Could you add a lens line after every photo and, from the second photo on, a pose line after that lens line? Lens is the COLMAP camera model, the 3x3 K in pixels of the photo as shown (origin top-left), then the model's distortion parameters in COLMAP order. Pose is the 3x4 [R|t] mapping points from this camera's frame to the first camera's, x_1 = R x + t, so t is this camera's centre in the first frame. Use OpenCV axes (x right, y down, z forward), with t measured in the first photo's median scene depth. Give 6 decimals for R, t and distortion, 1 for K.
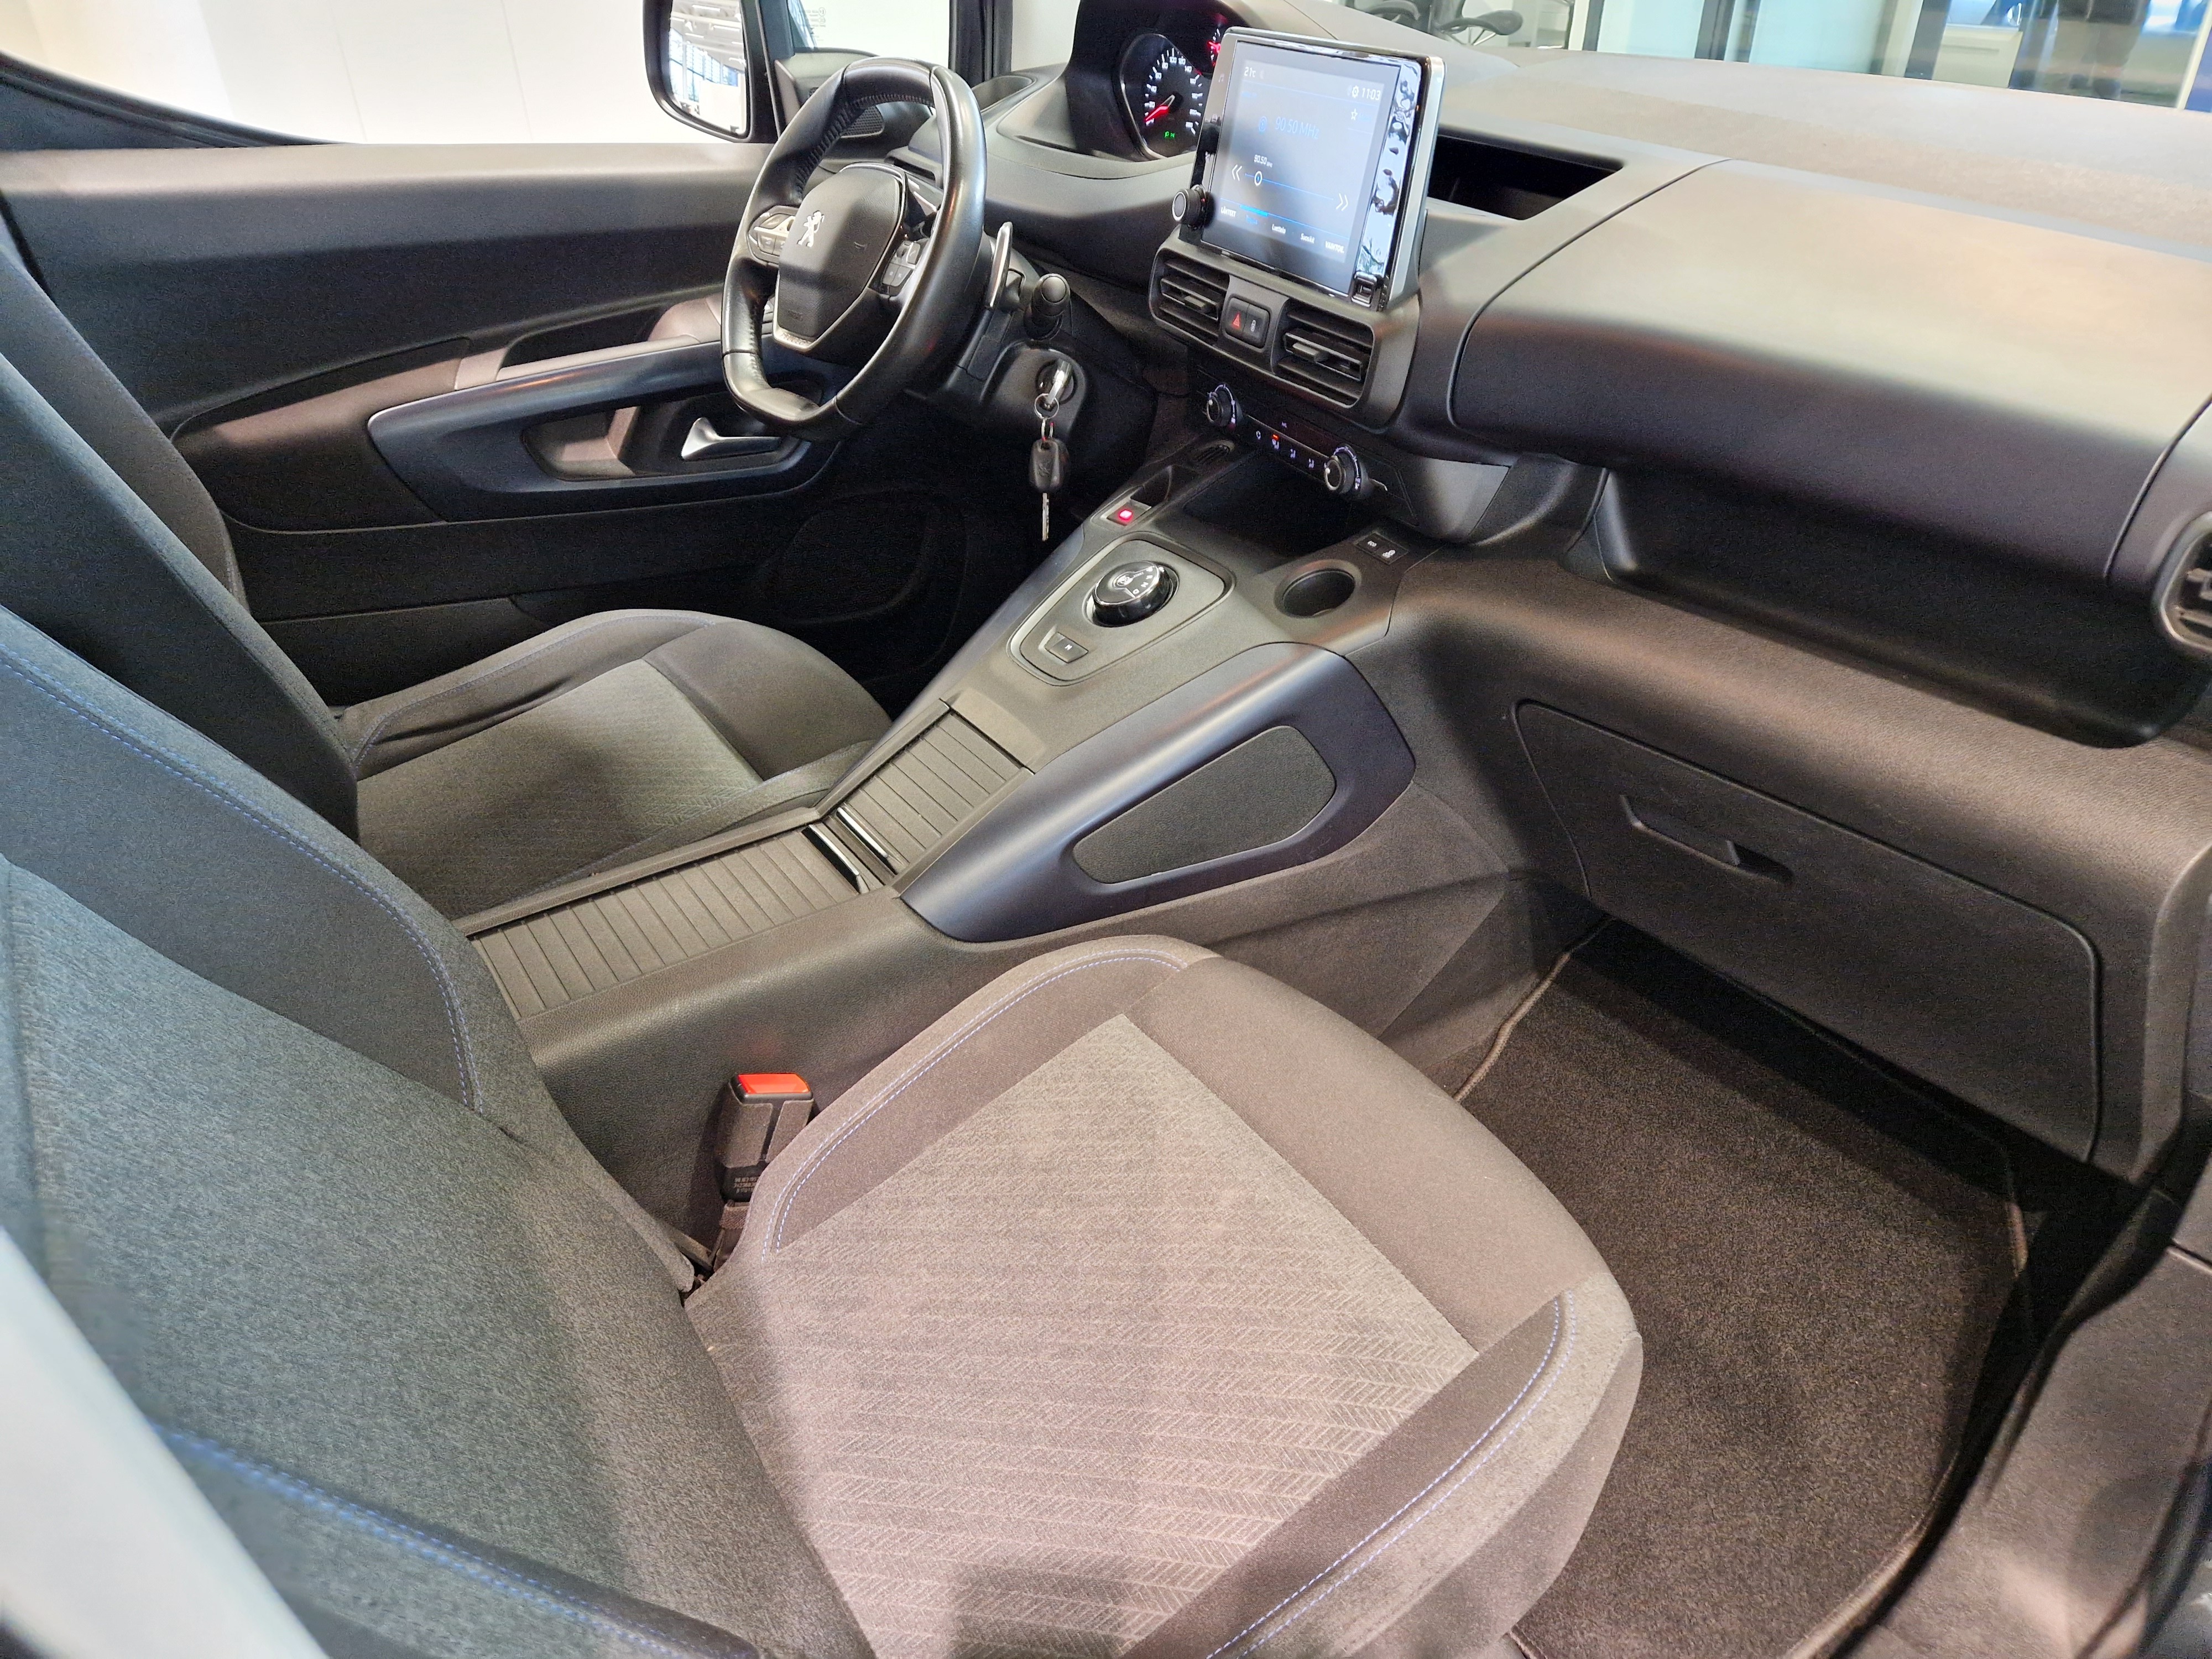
lens RADIAL K [[1503.6, 0, 1116.4], [0, 1503.6, 869.0], [0, 0, 1]] dist [0.046205, -0.040863]
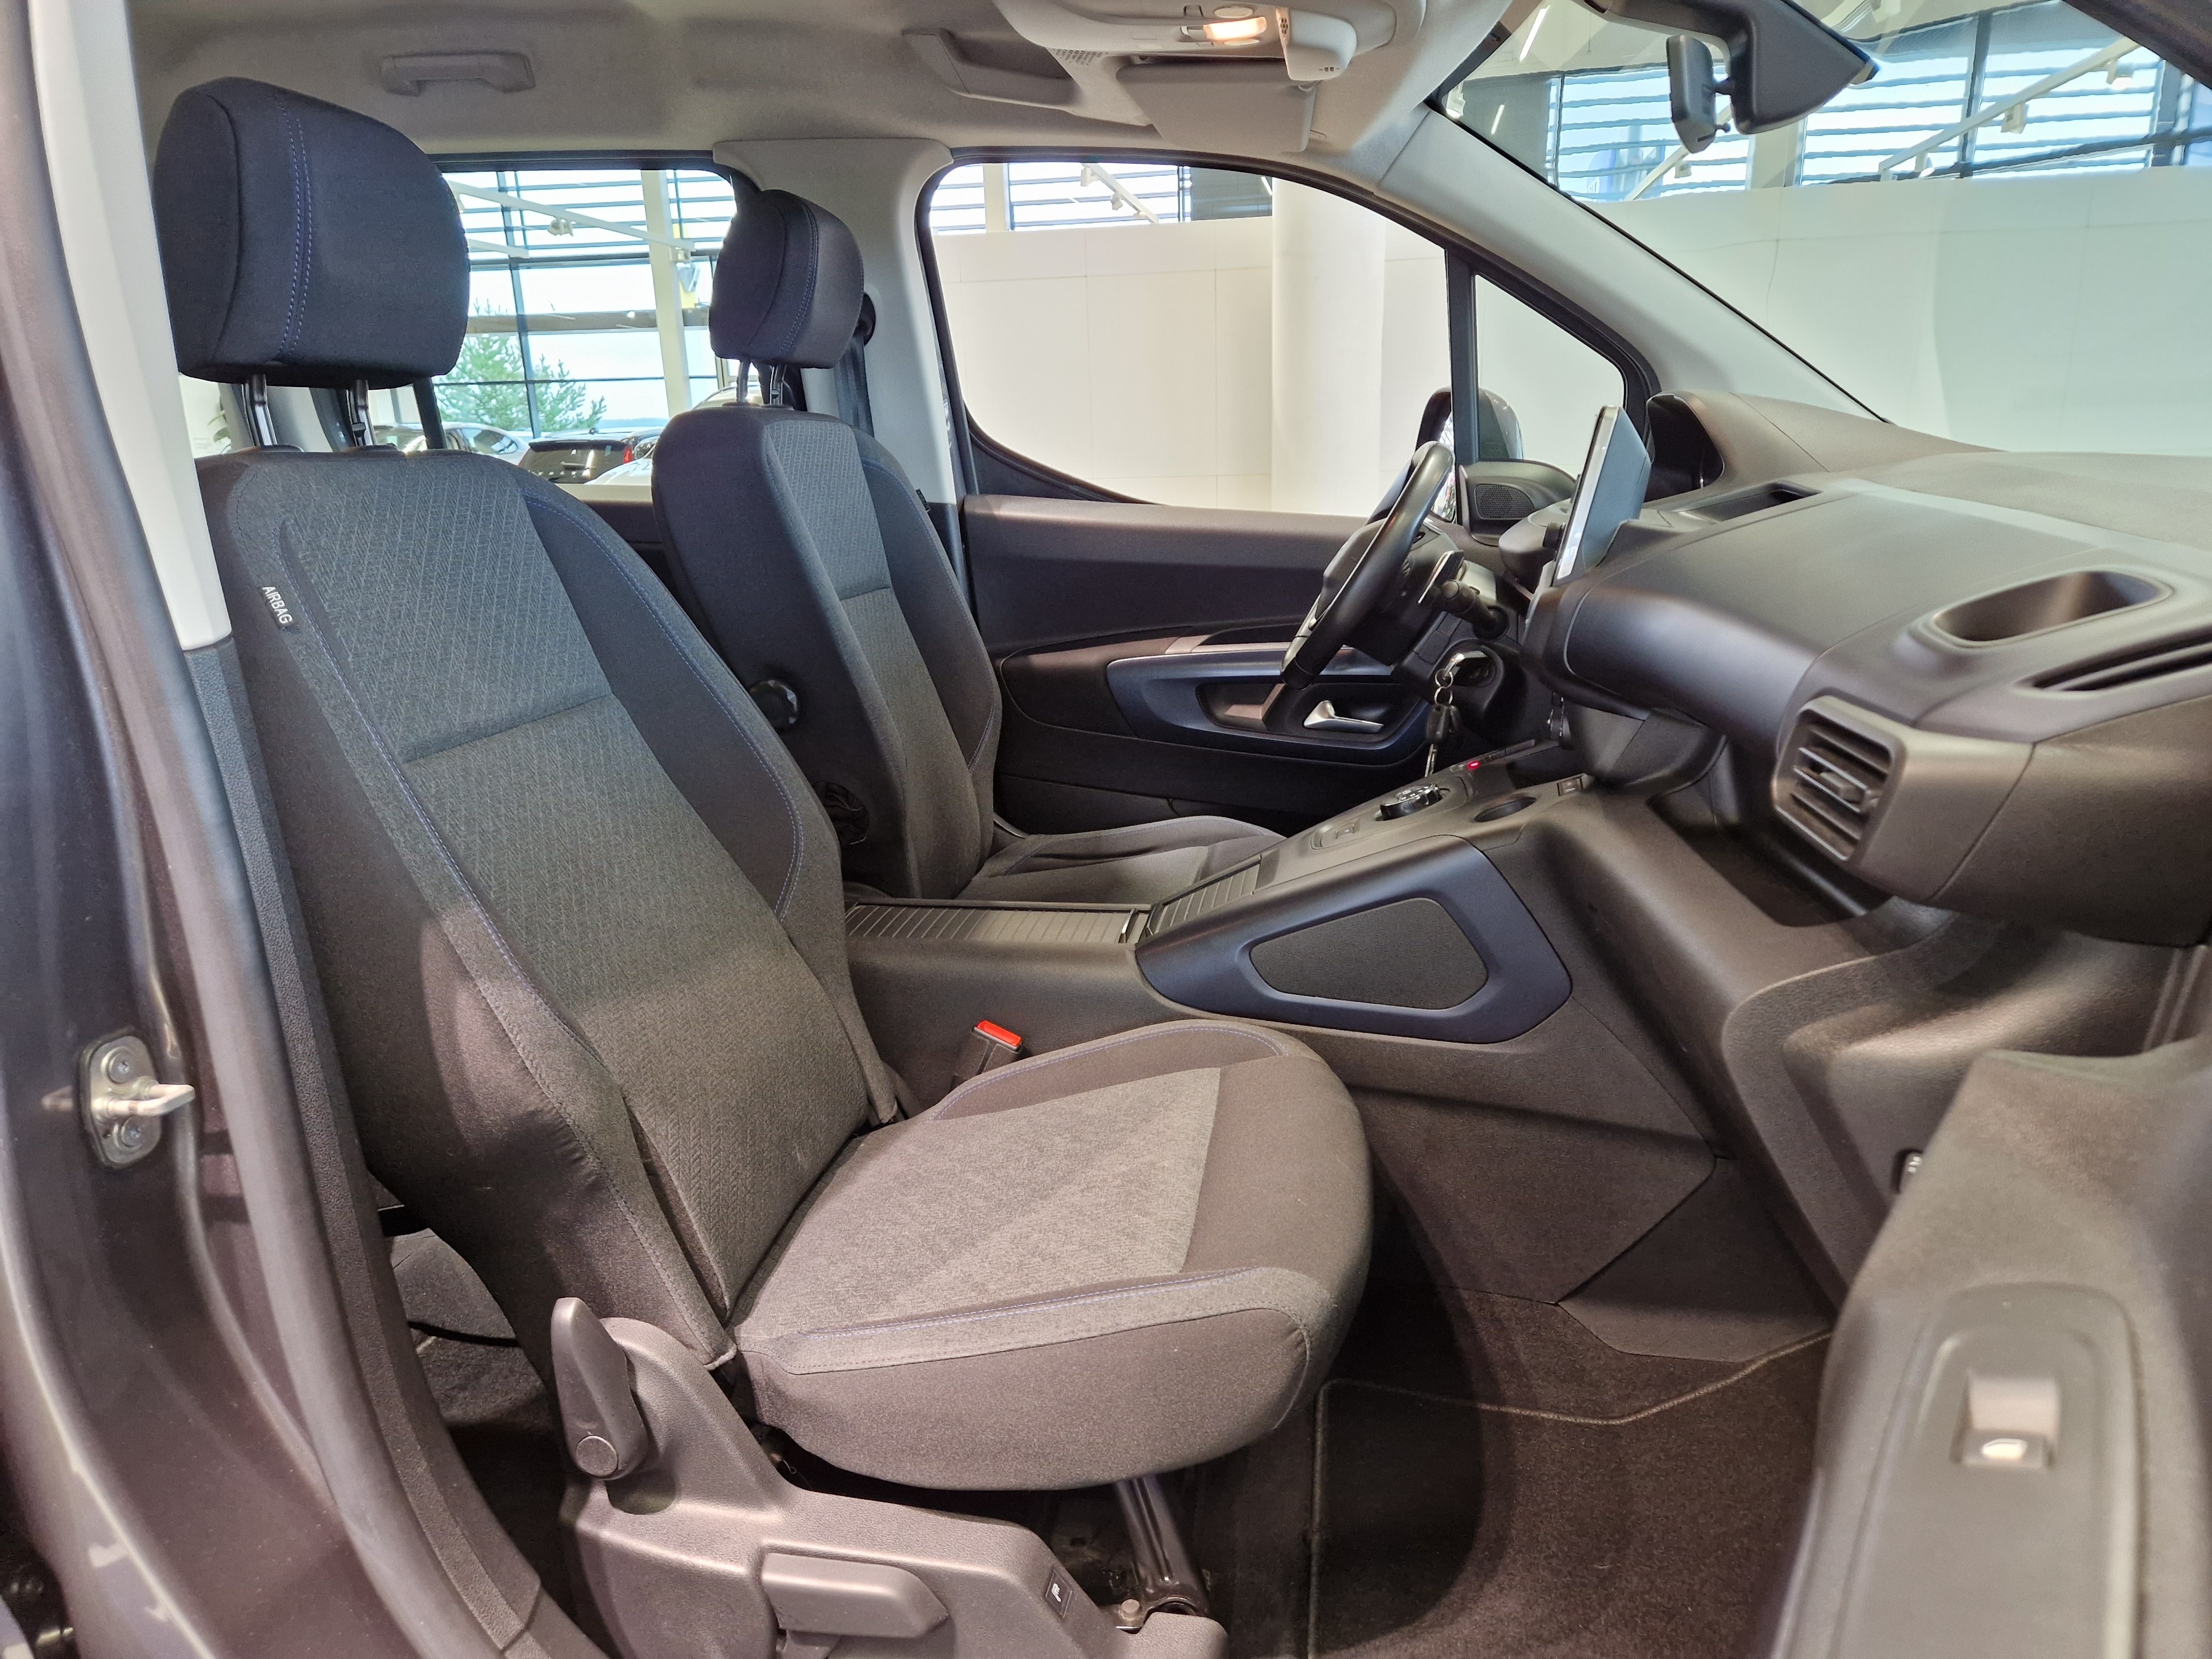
lens RADIAL K [[1503.6, 0, 1116.4], [0, 1503.6, 869.0], [0, 0, 1]] dist [0.046205, -0.040863]
pose [[0.723850, 0.184792, -0.664750, 0.552071], [-0.373397, 0.915100, -0.152208, 0.122288], [0.580186, 0.358391, 0.731396, -0.036297]]
